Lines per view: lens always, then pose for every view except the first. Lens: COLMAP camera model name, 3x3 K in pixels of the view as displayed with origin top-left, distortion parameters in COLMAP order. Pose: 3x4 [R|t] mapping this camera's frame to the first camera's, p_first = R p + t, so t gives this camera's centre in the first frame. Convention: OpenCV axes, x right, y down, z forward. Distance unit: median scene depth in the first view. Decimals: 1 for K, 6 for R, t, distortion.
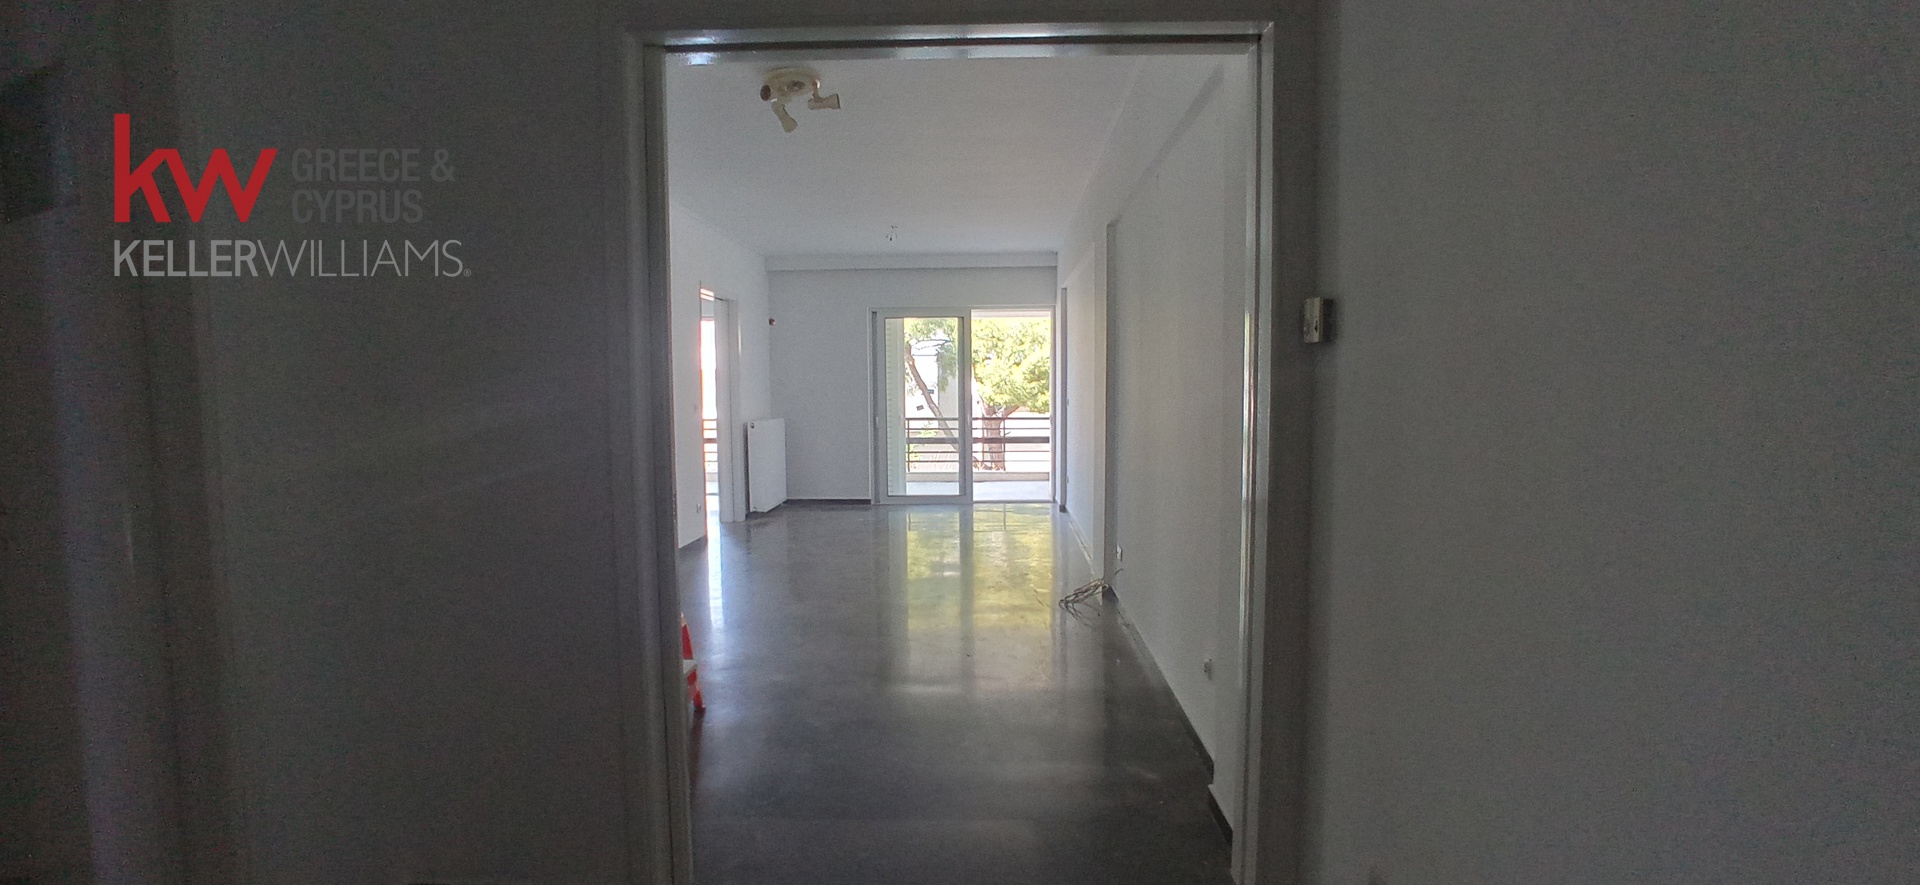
lens RADIAL K [[883.0, 0, 960.0], [0, 883.0, 442.5], [0, 0, 1]] dist [-0.000446, -0.000028]
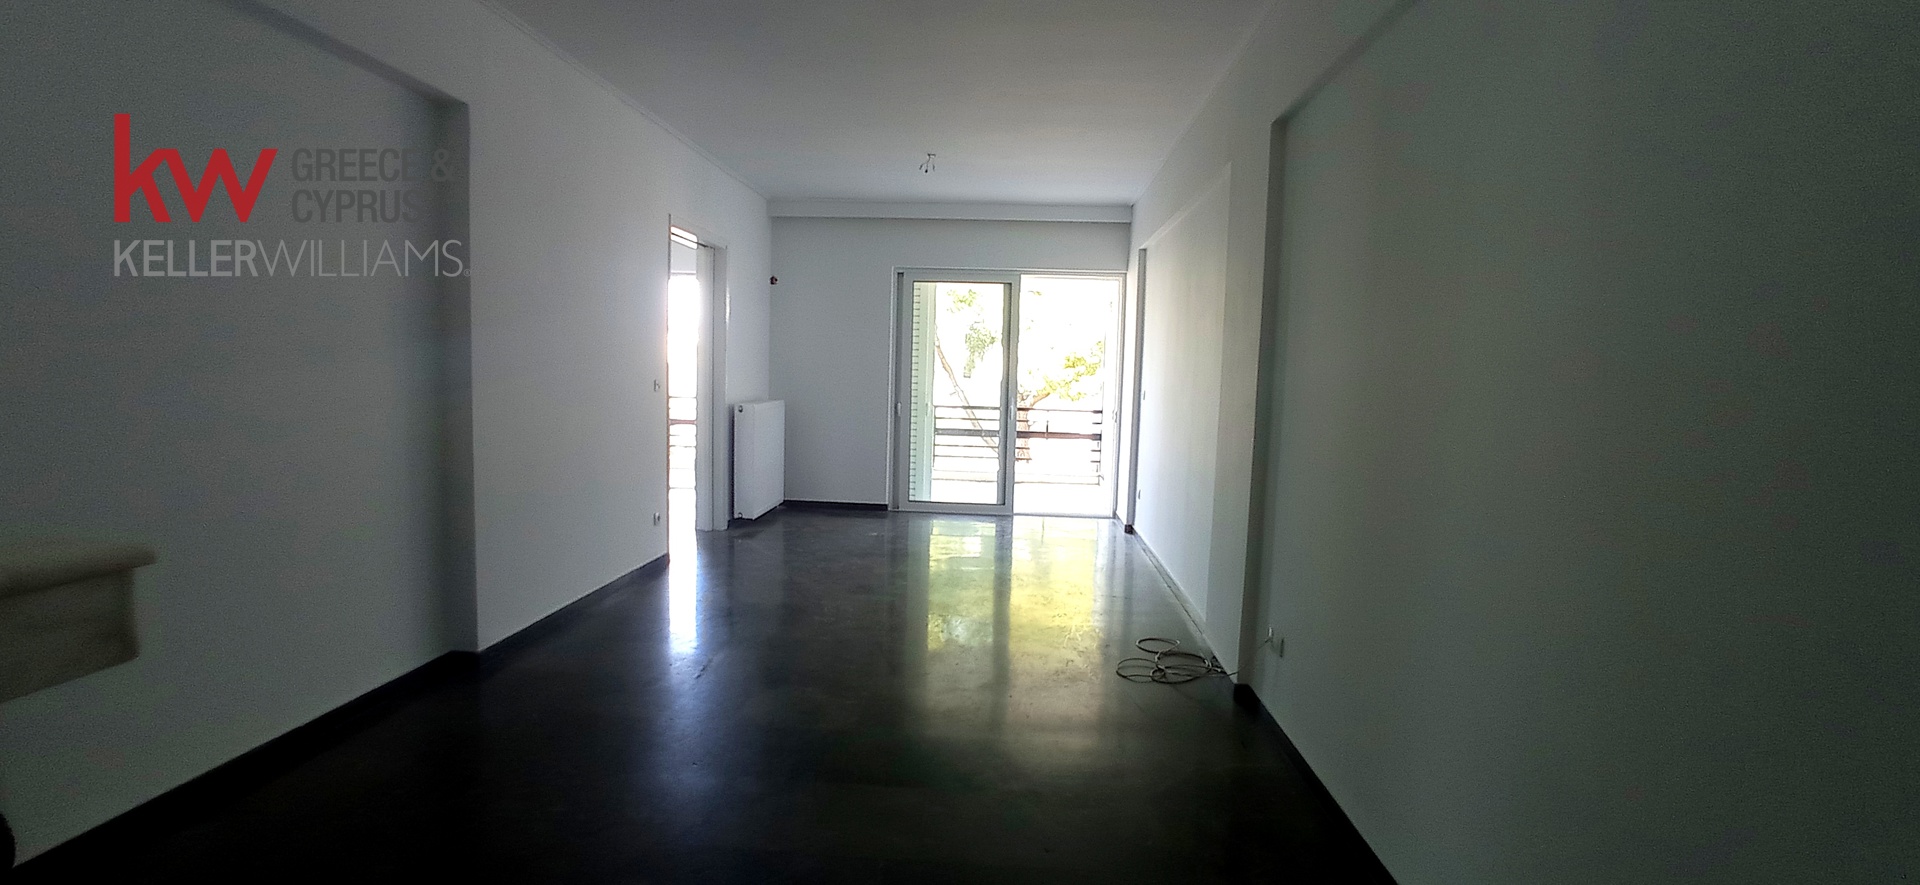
lens RADIAL K [[883.0, 0, 960.0], [0, 883.0, 442.5], [0, 0, 1]] dist [-0.000446, -0.000028]
pose [[0.998945, 0.039415, -0.023559, -0.018251], [-0.038976, 0.999063, 0.018821, -0.010612], [0.024279, -0.017883, 0.999545, 0.195790]]
